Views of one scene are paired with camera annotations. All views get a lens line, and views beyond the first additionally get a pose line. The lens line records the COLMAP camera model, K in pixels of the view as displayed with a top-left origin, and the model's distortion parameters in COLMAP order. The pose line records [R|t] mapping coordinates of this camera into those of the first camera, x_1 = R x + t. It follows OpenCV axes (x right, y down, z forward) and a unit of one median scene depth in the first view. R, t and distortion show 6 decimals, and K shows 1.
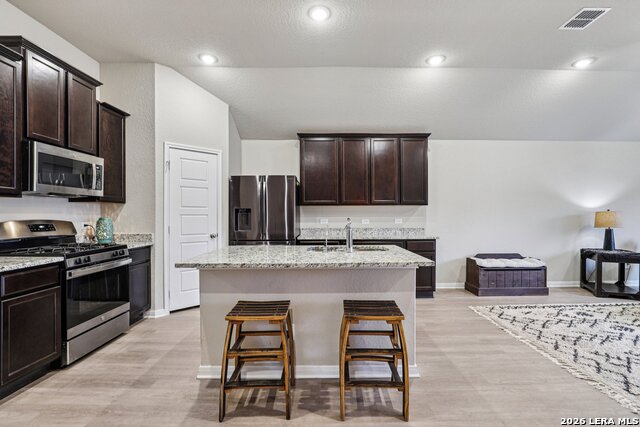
lens RADIAL K [[294.3, 0, 322.6], [0, 294.3, 213.8], [0, 0, 1]] dist [-0.023769, 0.000788]
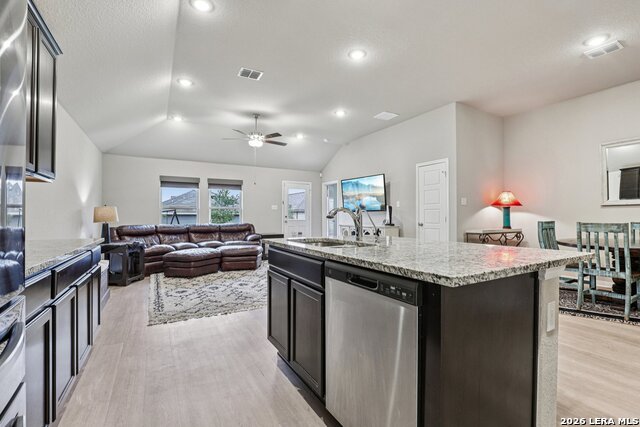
lens RADIAL K [[285.3, 0, 325.5], [0, 285.3, 213.4], [0, 0, 1]] dist [-0.016638, -0.000055]
pose [[-0.497739, 0.012334, 0.867239, -0.402128], [0.001817, 0.999912, -0.013177, 0.039925], [-0.867325, -0.004983, -0.497717, 1.048737]]
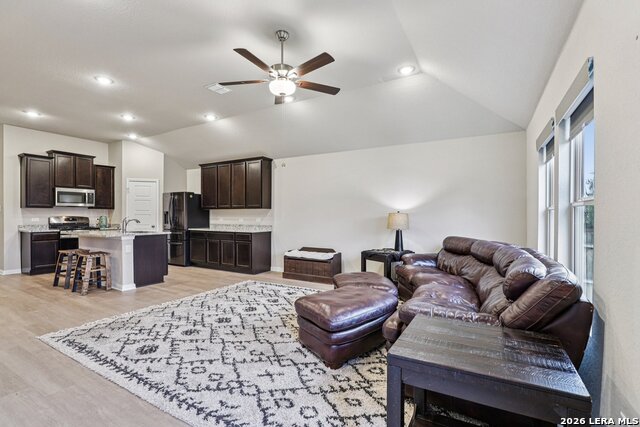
lens RADIAL K [[296.4, 0, 321.8], [0, 296.4, 215.3], [0, 0, 1]] dist [-0.018570, 0.000413]
pose [[0.860901, 0.005633, -0.508742, 1.664963], [-0.004140, 0.999983, 0.004067, -0.005627], [0.508756, -0.001395, 0.860910, -0.065818]]
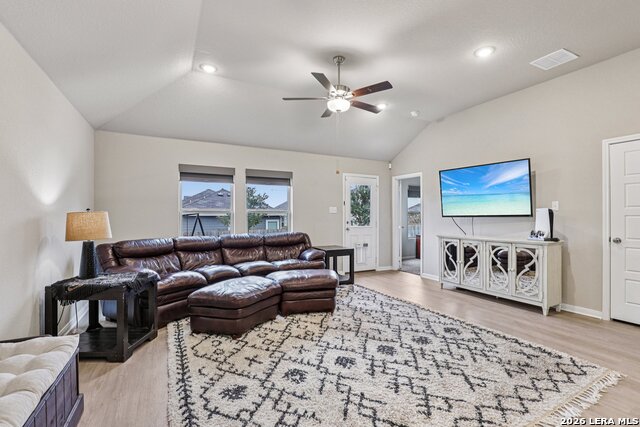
lens RADIAL K [[289.3, 0, 330.5], [0, 289.3, 216.0], [0, 0, 1]] dist [-0.027458, 0.000184]
pose [[-0.475631, 0.004846, 0.879631, 0.316737], [0.001893, 0.999988, -0.004486, 0.004603], [-0.879643, -0.000469, -0.475635, 1.080545]]
